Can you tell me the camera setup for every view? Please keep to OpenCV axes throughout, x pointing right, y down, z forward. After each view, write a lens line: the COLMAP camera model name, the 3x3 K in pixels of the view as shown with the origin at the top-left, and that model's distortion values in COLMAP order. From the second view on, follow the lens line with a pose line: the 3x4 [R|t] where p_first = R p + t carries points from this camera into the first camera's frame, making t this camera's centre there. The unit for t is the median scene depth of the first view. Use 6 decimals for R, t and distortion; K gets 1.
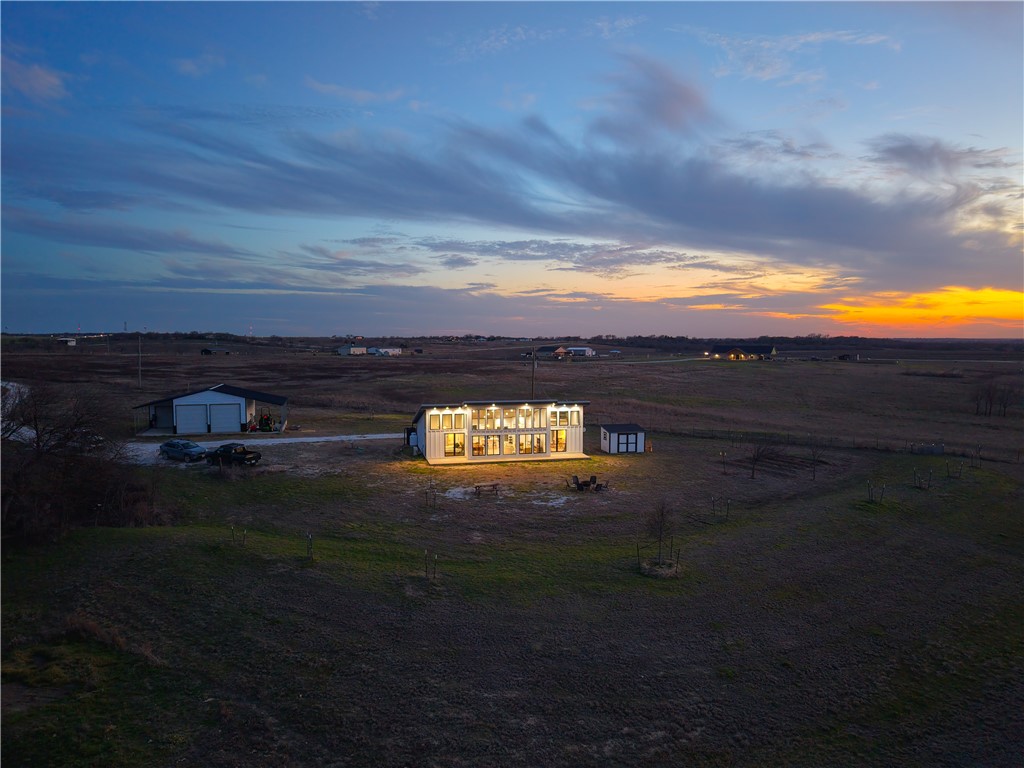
lens RADIAL K [[690.6, 0, 511.4], [0, 690.6, 383.8], [0, 0, 1]] dist [0.029347, -0.031283]
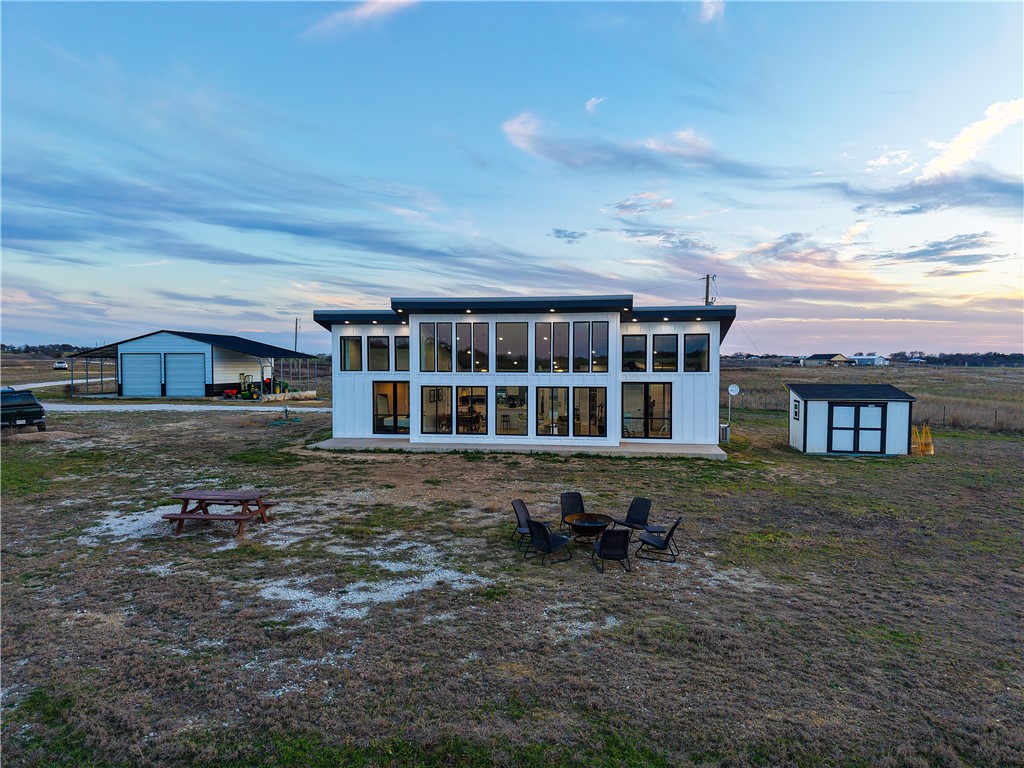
lens RADIAL K [[690.6, 0, 502.1], [0, 690.6, 385.2], [0, 0, 1]] dist [0.029347, -0.031283]
pose [[0.921821, 0.013311, -0.387387, 0.135309], [-0.024778, 0.999390, -0.024619, 0.075946], [0.386823, 0.032293, 0.921588, 0.569407]]
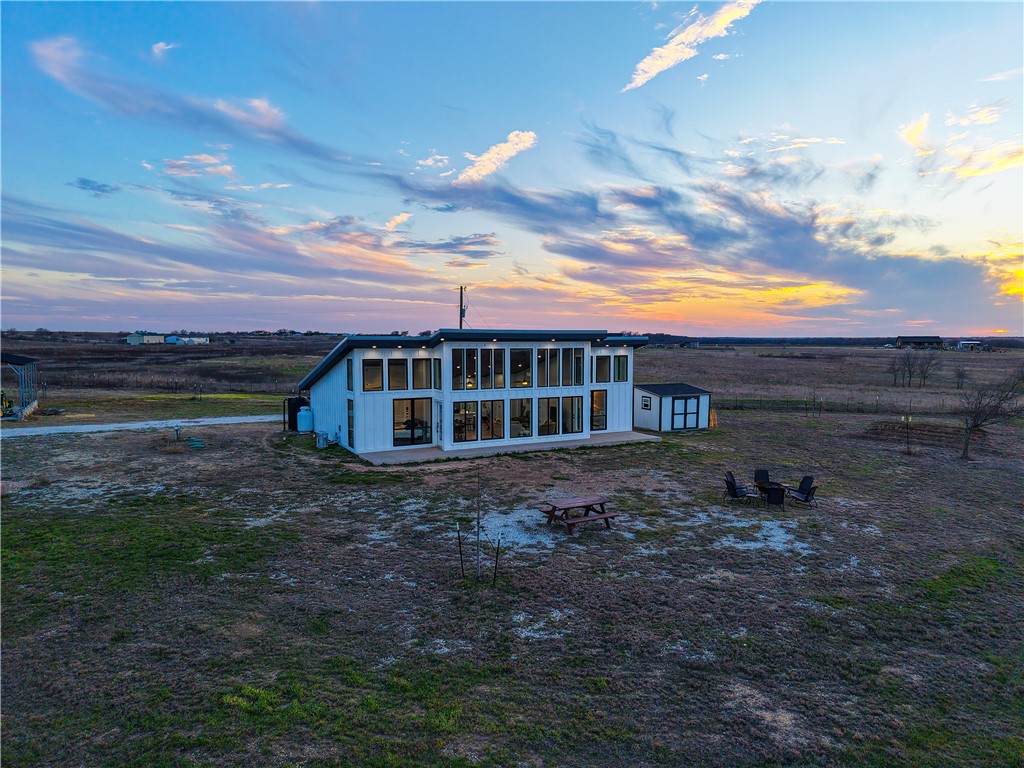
lens RADIAL K [[690.6, 0, 524.5], [0, 690.6, 411.0], [0, 0, 1]] dist [0.029347, -0.031283]
pose [[0.962659, -0.026143, 0.269451, -0.126988], [0.014599, 0.998891, 0.044759, 0.054686], [-0.270322, -0.039154, 0.961974, 0.462215]]
